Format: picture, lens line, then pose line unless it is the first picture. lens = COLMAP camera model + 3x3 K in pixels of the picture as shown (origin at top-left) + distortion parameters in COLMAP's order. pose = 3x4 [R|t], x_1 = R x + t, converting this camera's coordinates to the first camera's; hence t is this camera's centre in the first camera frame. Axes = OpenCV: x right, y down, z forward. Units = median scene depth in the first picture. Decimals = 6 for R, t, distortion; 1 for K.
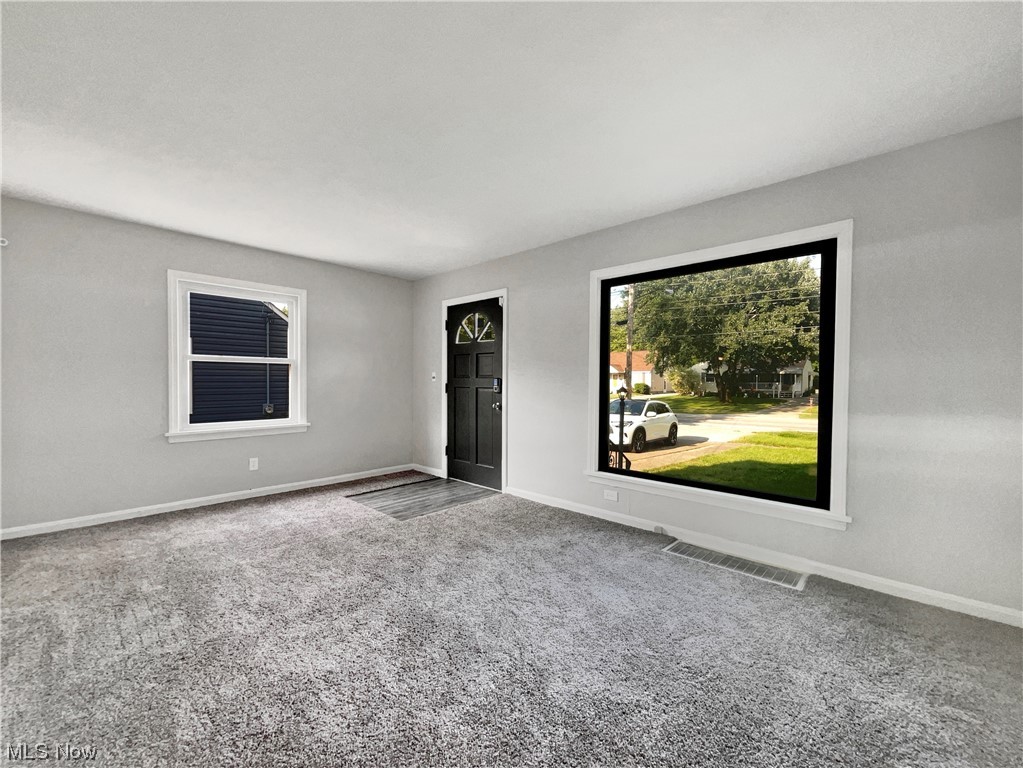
lens RADIAL K [[421.5, 0, 516.1], [0, 421.5, 386.8], [0, 0, 1]] dist [0.002837, 0.000332]
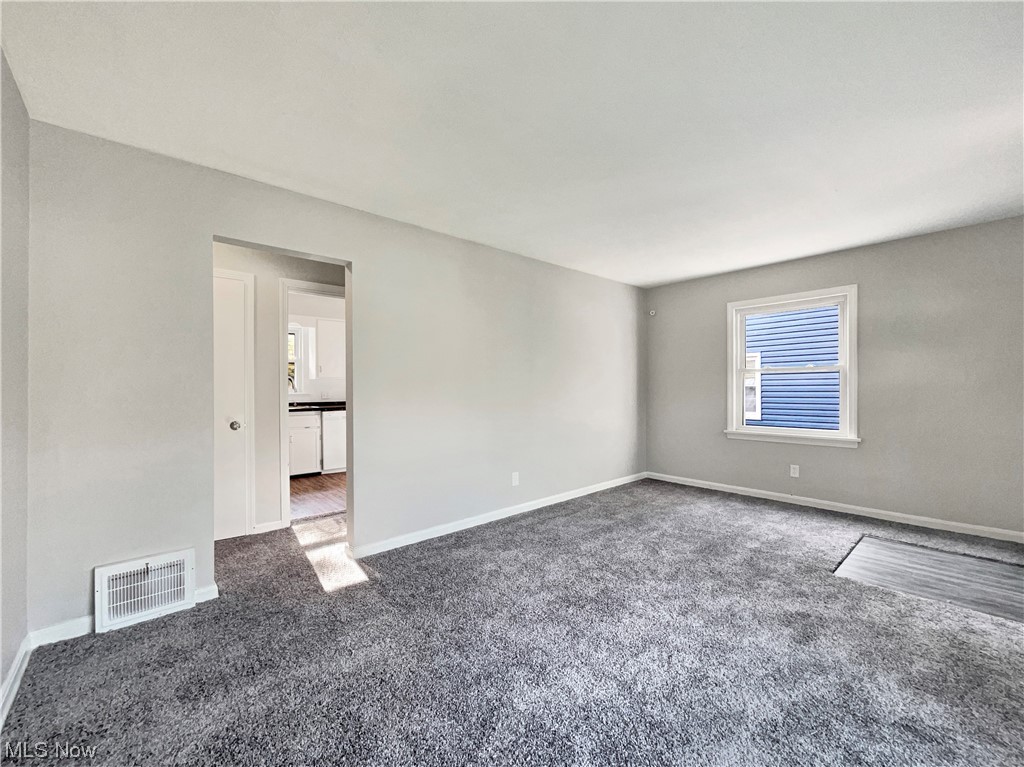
lens RADIAL K [[421.9, 0, 509.8], [0, 421.9, 386.9], [0, 0, 1]] dist [0.002837, 0.000332]
pose [[-0.103088, -0.010576, -0.994616, 0.483205], [-0.008803, 0.999914, -0.009720, -0.003845], [0.994633, 0.007753, -0.103173, 0.438954]]
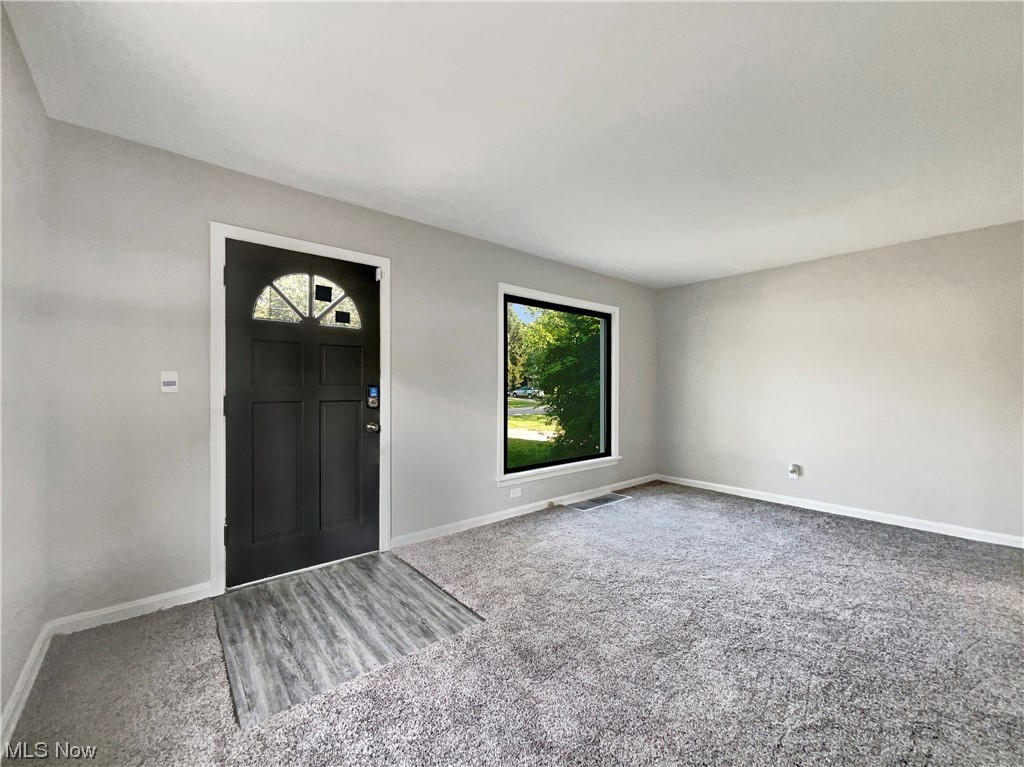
lens RADIAL K [[421.9, 0, 518.1], [0, 421.9, 386.3], [0, 0, 1]] dist [0.002837, 0.000332]
pose [[0.113603, -0.003913, 0.993519, -0.768394], [0.010507, 0.999941, 0.002737, -0.020880], [-0.993471, 0.010128, 0.113637, 0.768662]]
